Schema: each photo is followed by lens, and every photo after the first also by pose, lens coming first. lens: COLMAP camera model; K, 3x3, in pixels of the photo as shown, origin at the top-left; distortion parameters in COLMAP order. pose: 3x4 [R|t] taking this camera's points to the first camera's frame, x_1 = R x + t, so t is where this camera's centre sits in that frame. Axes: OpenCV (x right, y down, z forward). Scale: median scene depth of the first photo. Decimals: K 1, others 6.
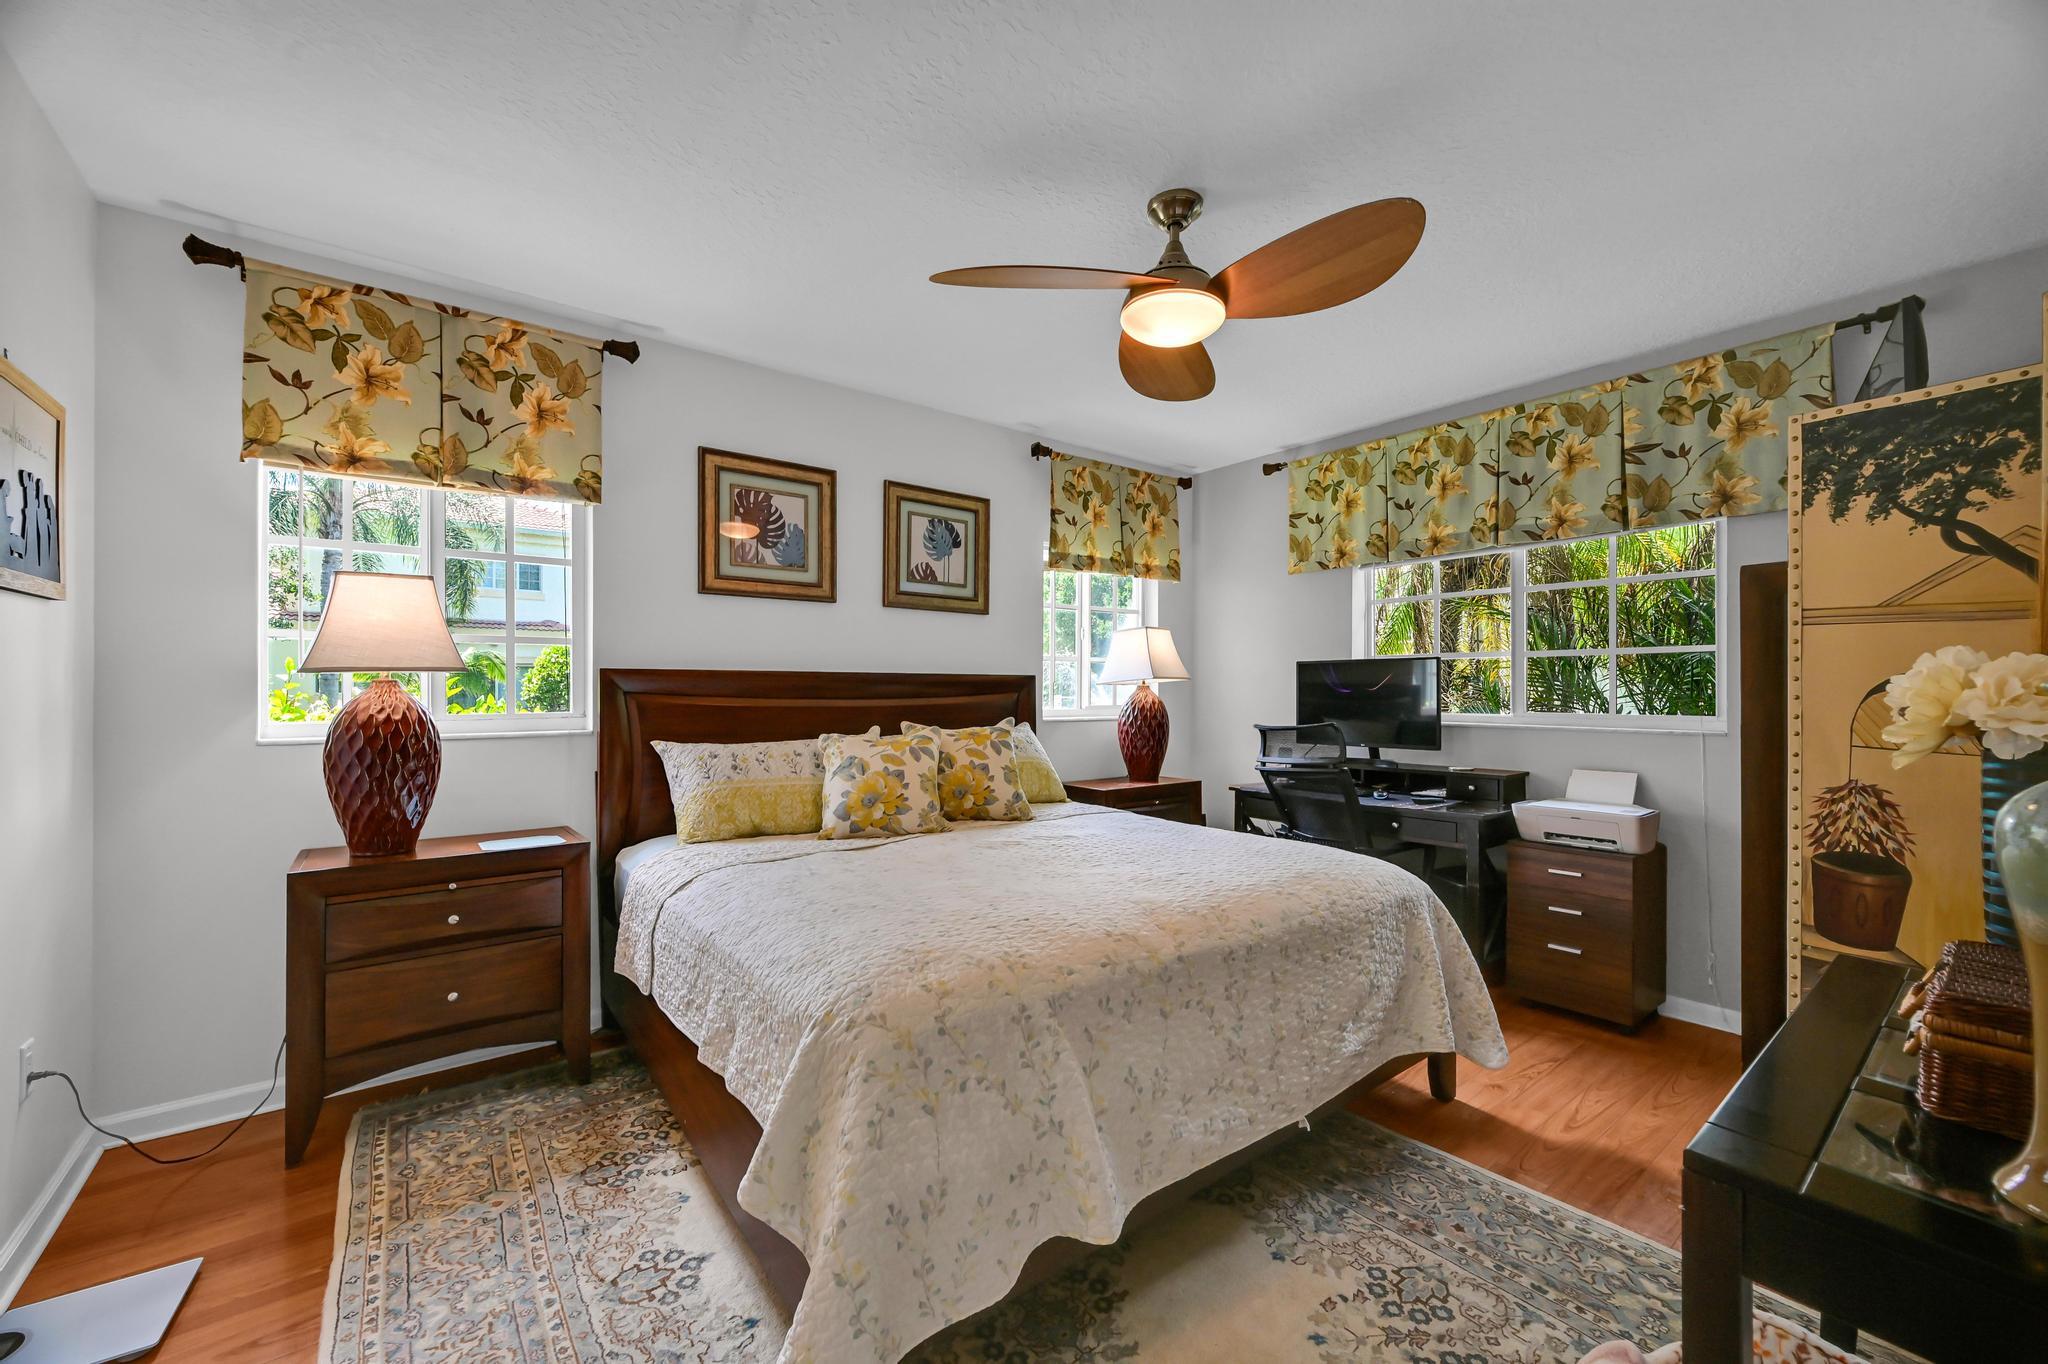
lens RADIAL K [[808.6, 0, 1019.7], [0, 808.6, 690.4], [0, 0, 1]] dist [-0.000798, 0.000064]
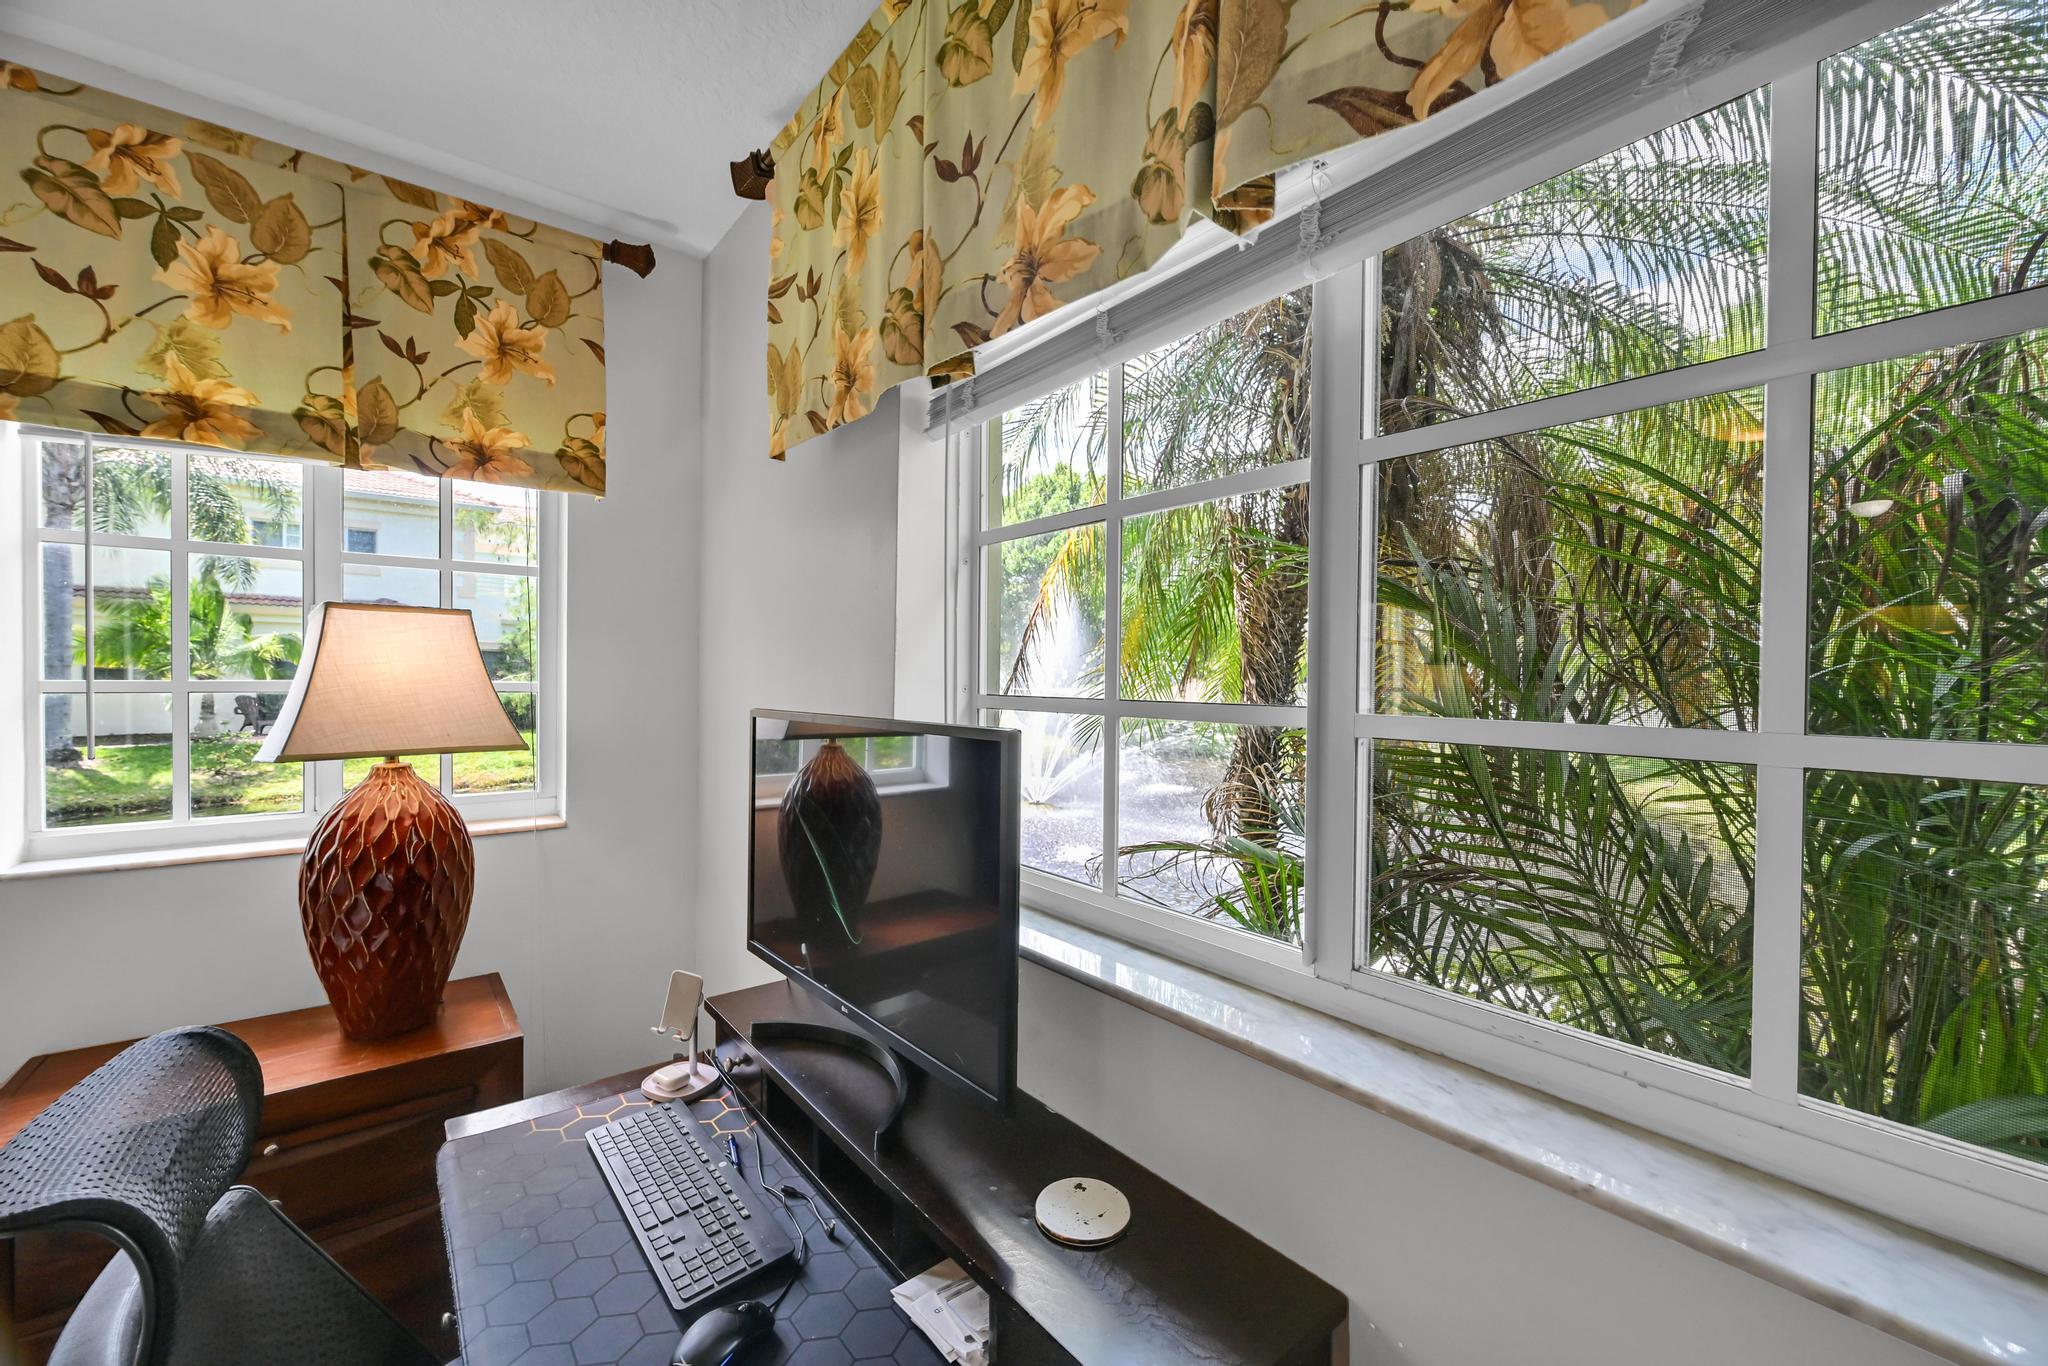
lens RADIAL K [[808.6, 0, 1019.7], [0, 808.6, 691.4], [0, 0, 1]] dist [-0.000798, 0.000064]
pose [[0.999697, 0.007641, 0.023387, 0.446588], [-0.008059, 0.999809, 0.017831, -0.050440], [-0.023246, -0.018014, 0.999567, 0.658474]]
